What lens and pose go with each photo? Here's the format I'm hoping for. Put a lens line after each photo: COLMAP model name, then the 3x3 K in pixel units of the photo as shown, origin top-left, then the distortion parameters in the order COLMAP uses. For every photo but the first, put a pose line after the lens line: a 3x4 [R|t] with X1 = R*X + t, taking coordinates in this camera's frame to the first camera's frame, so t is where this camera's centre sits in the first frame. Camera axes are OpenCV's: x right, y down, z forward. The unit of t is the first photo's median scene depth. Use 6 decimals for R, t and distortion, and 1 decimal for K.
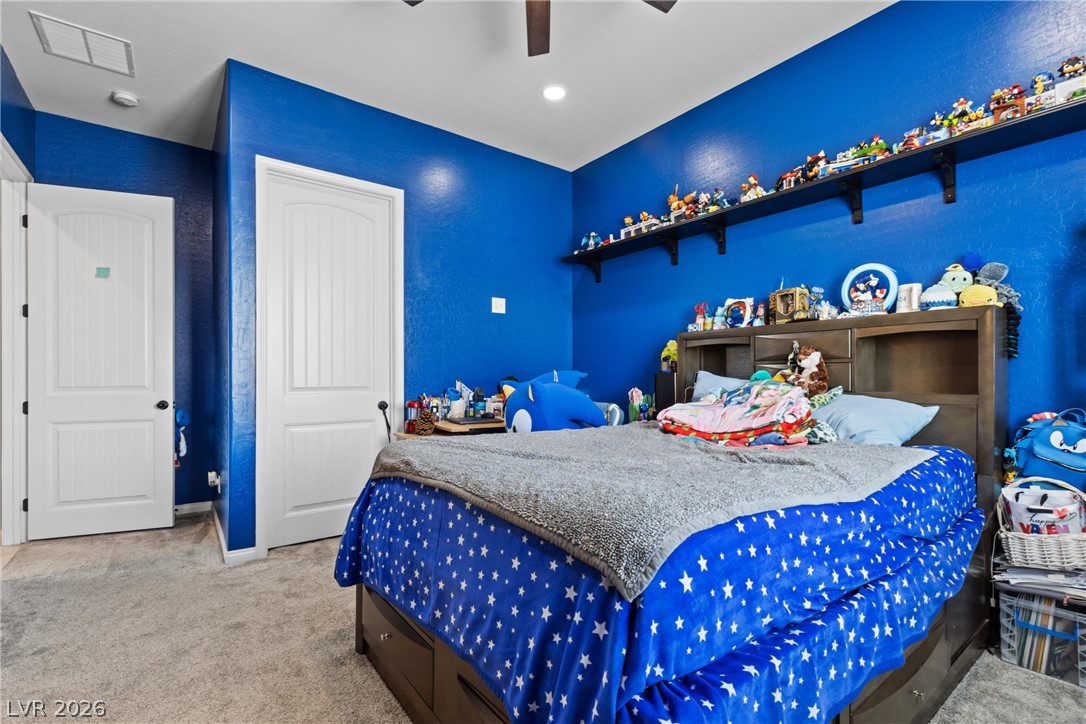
lens RADIAL K [[490.7, 0, 547.7], [0, 490.7, 370.1], [0, 0, 1]] dist [0.002955, 0.000250]
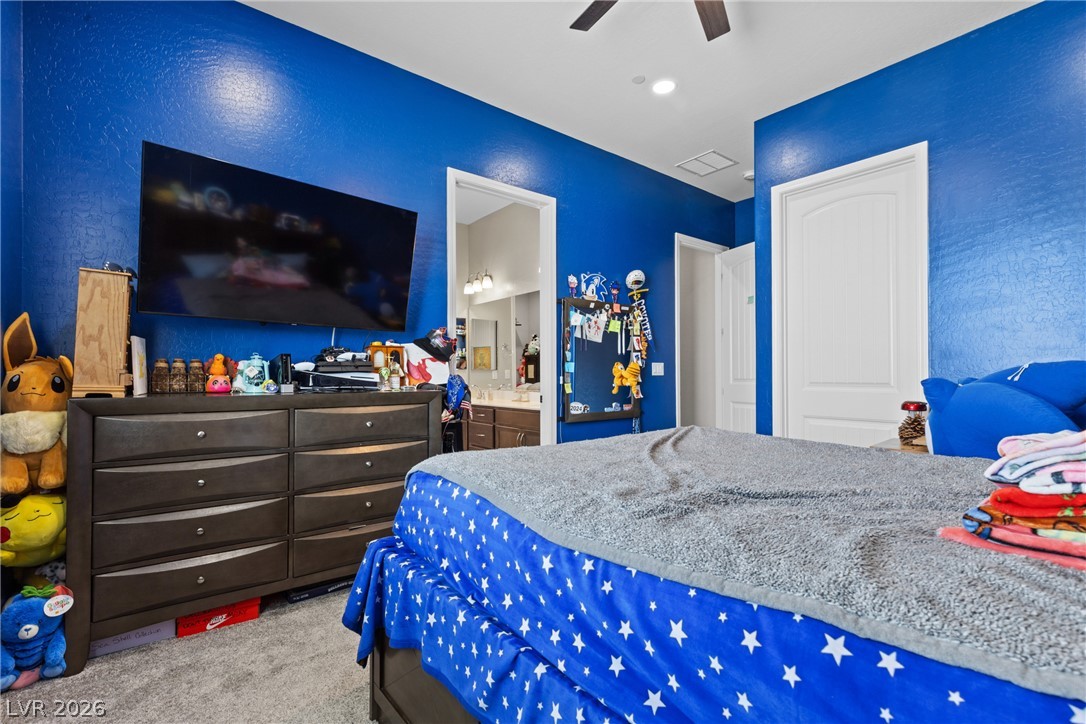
lens RADIAL K [[490.7, 0, 547.7], [0, 490.7, 370.1], [0, 0, 1]] dist [0.002955, 0.000250]
pose [[0.033831, -0.007186, -0.999402, 0.896564], [0.019470, 0.999789, -0.006529, 0.006110], [0.999238, -0.019237, 0.033963, 0.630182]]
